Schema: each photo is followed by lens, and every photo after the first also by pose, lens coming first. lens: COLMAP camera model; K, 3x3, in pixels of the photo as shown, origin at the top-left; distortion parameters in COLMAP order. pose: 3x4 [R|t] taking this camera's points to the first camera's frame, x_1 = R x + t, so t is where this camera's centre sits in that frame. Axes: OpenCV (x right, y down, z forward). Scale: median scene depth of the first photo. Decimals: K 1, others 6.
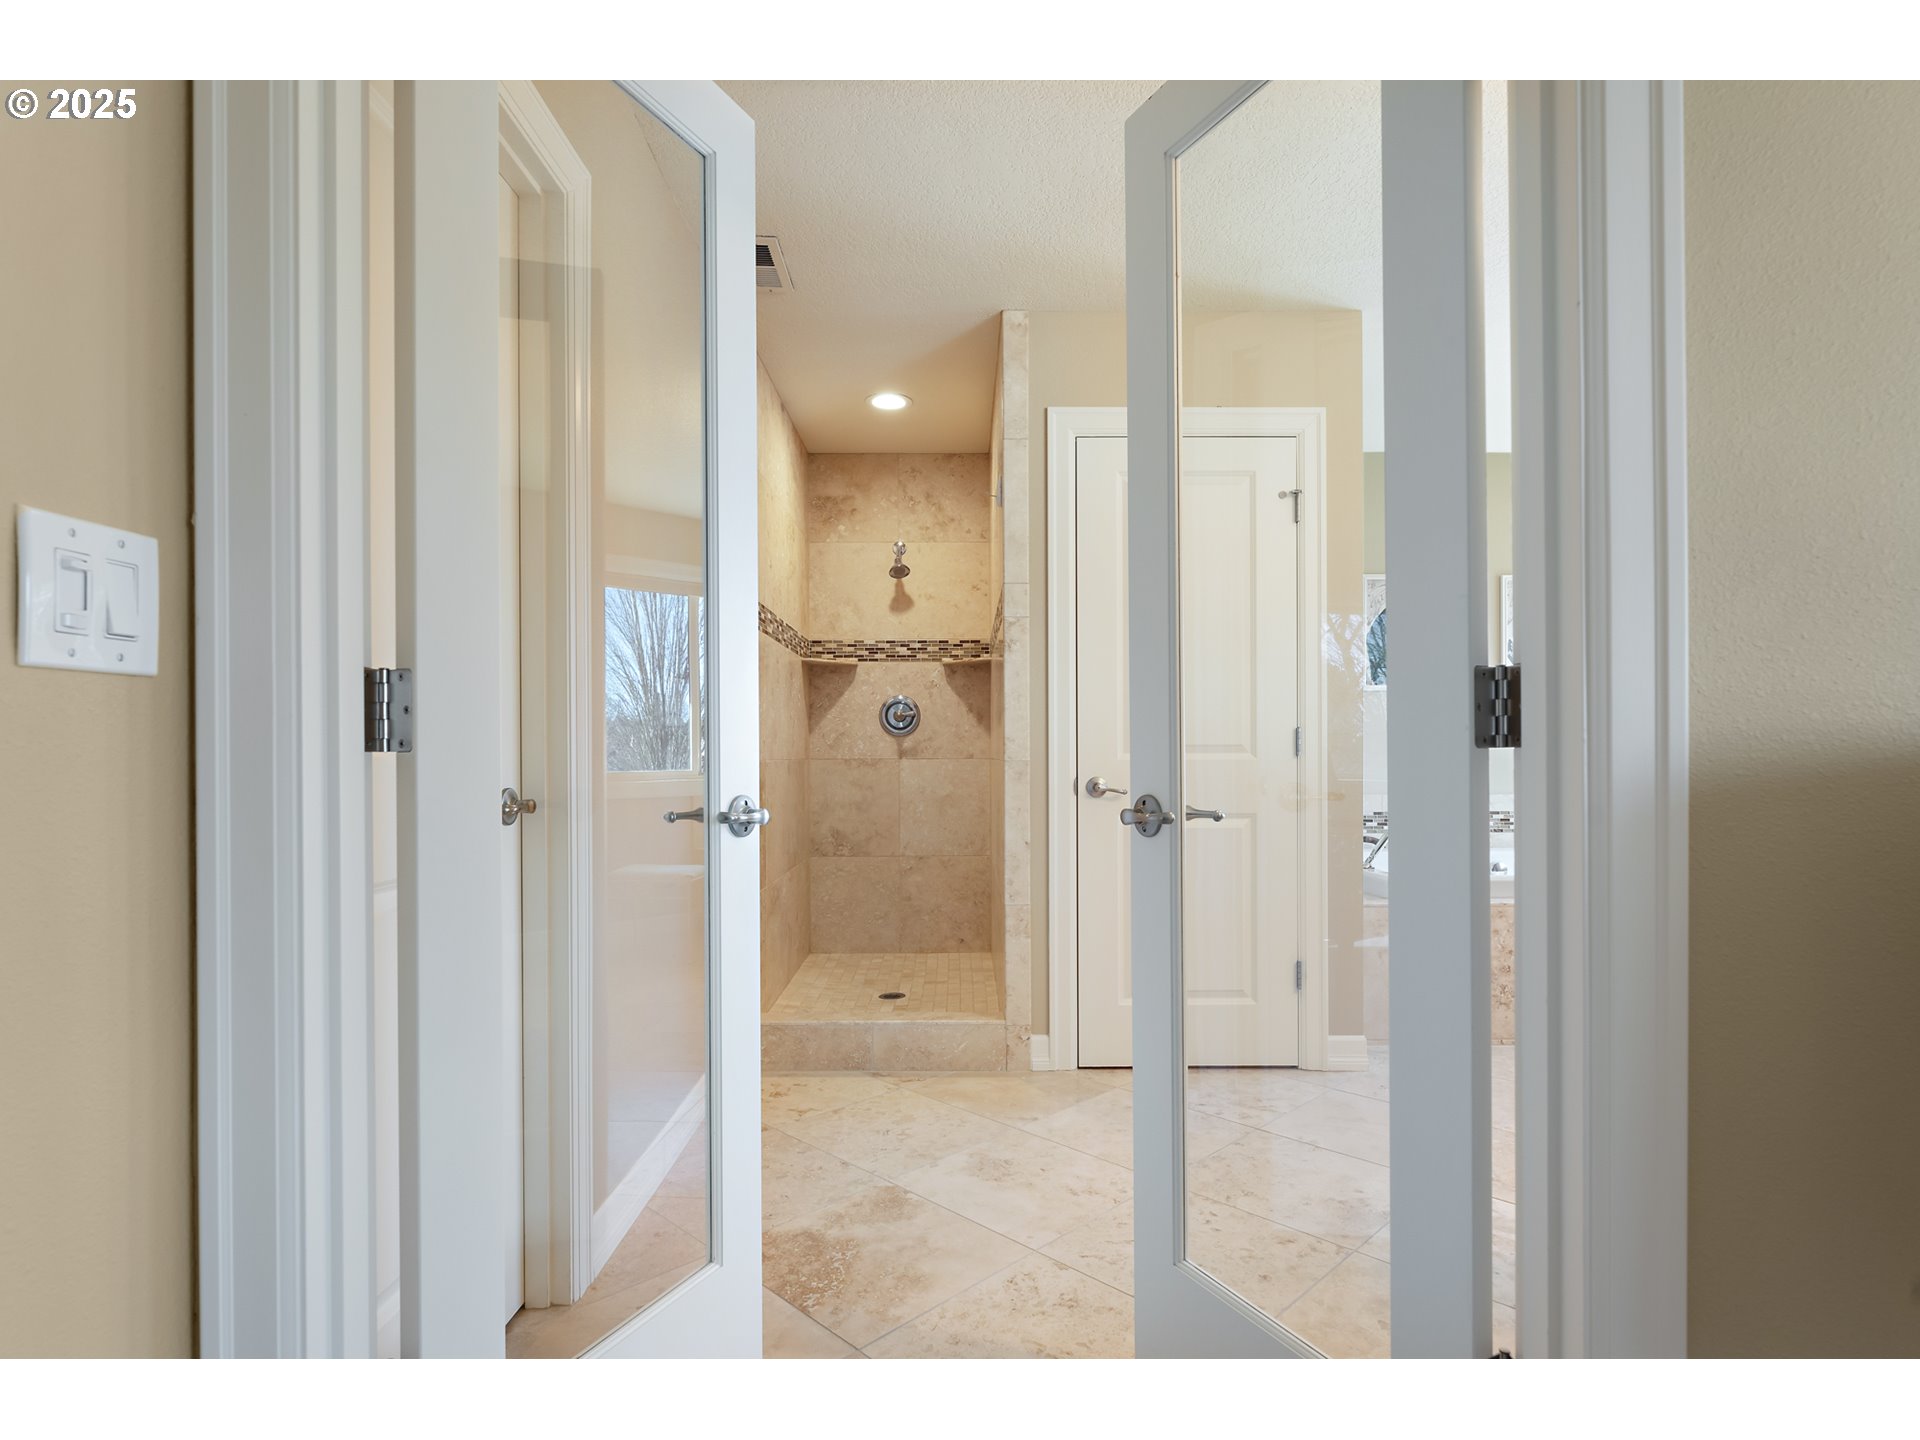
lens RADIAL K [[967.7, 0, 957.7], [0, 967.7, 743.0], [0, 0, 1]] dist [-0.000398, 0.000065]
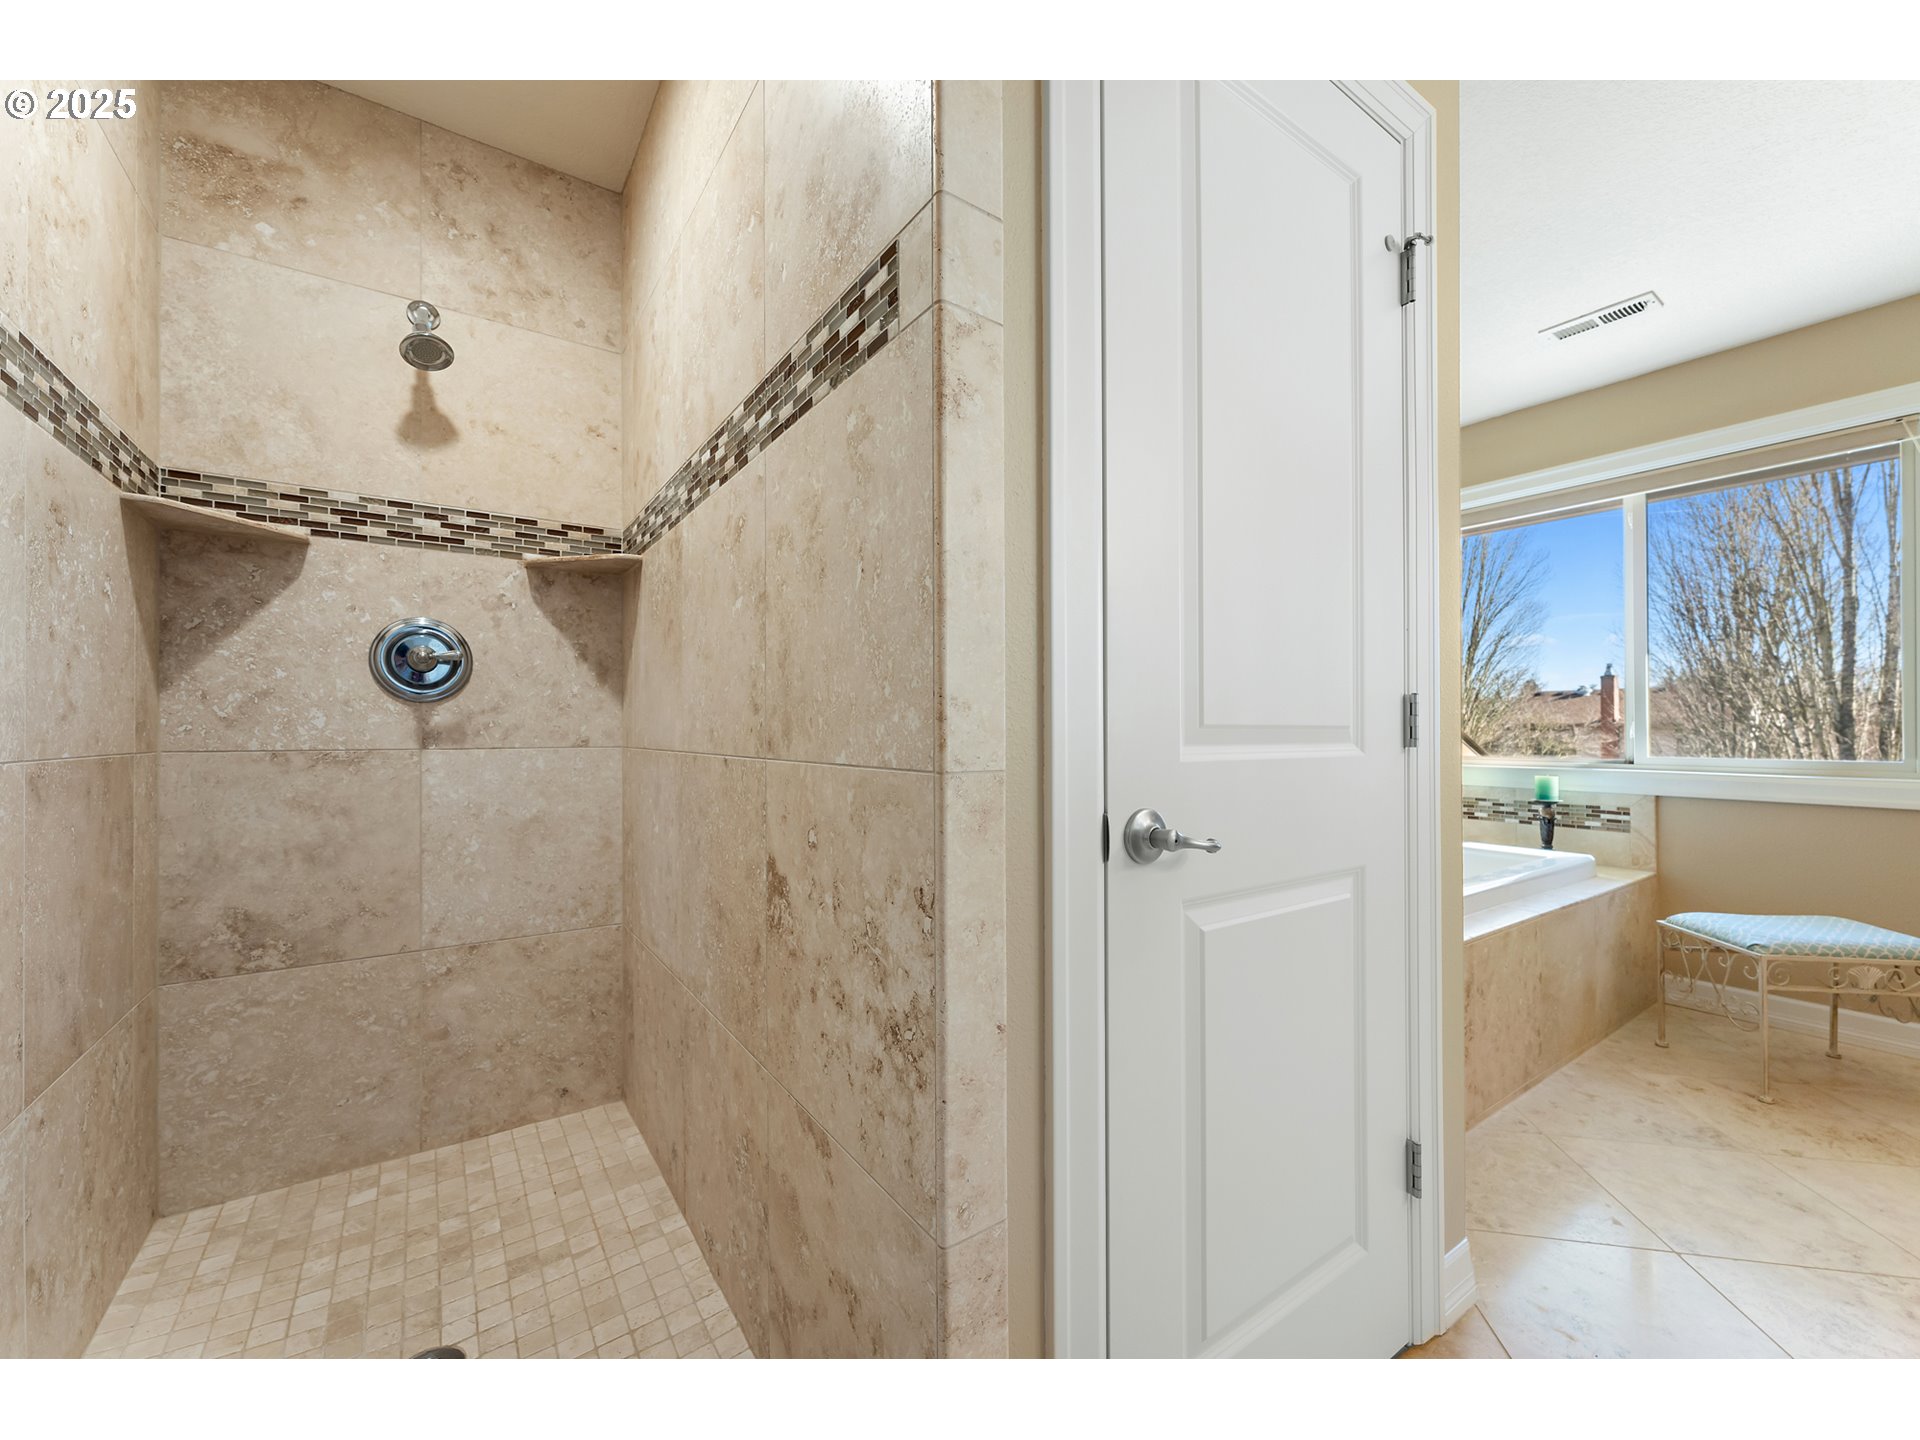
lens RADIAL K [[773.6, 0, 967.8], [0, 773.6, 730.0], [0, 0, 1]] dist [-0.001013, -0.000061]
pose [[0.822548, 0.005265, 0.568671, -0.055443], [-0.009887, 0.999938, 0.005043, 0.002451], [-0.568609, -0.009771, 0.822550, 0.528316]]
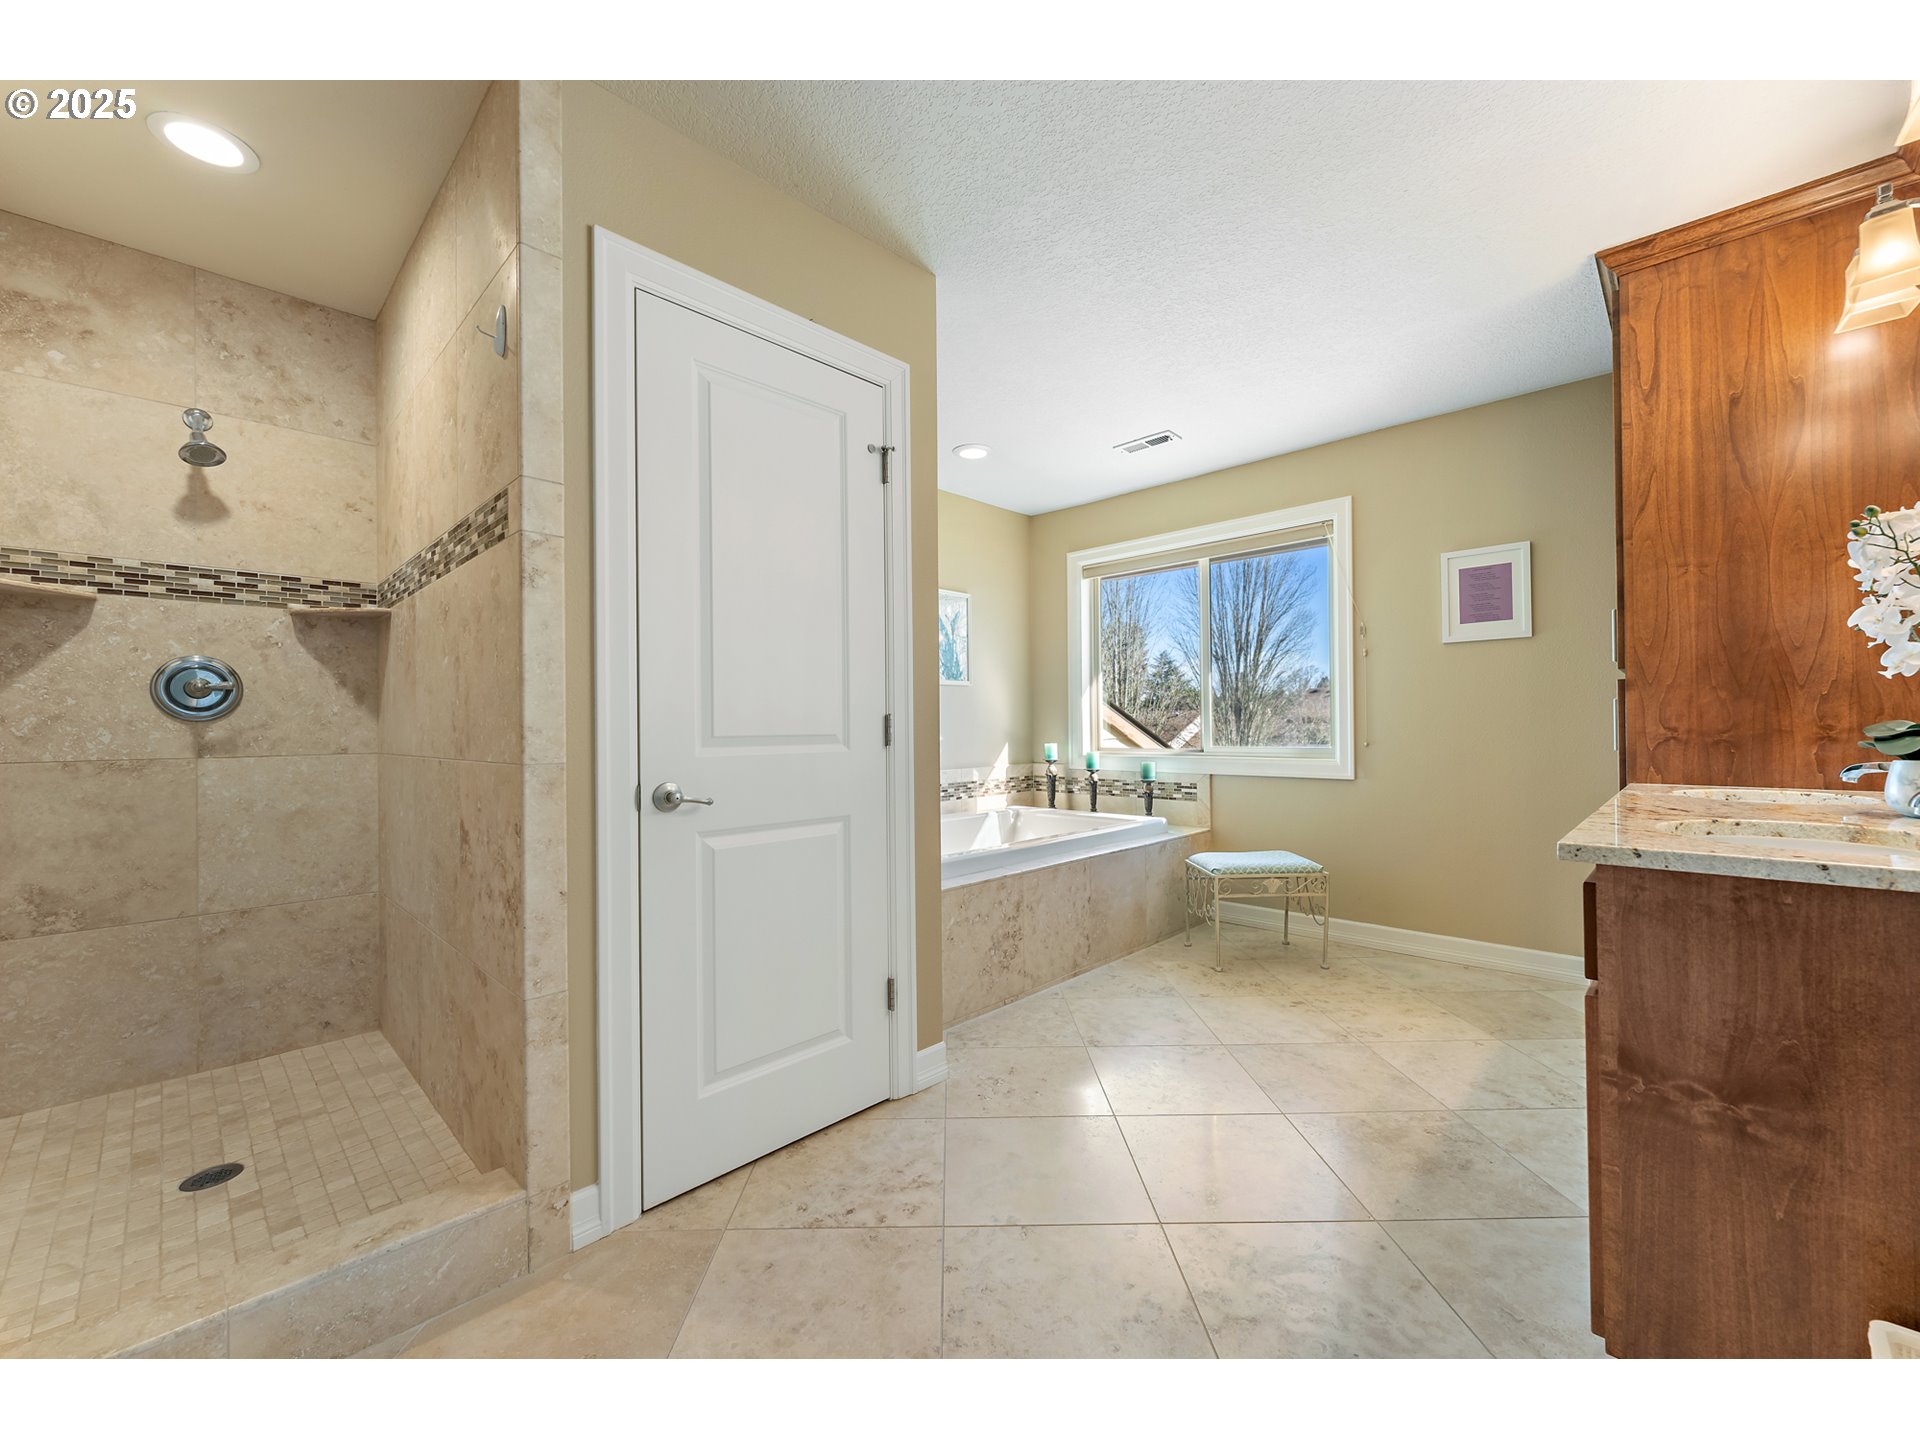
lens RADIAL K [[773.6, 0, 963.7], [0, 773.6, 719.1], [0, 0, 1]] dist [-0.001013, -0.000061]
pose [[0.699264, 0.003659, 0.714854, -0.070953], [0.001378, 0.999978, -0.006467, -0.004564], [-0.714862, 0.005507, 0.699243, 0.303701]]
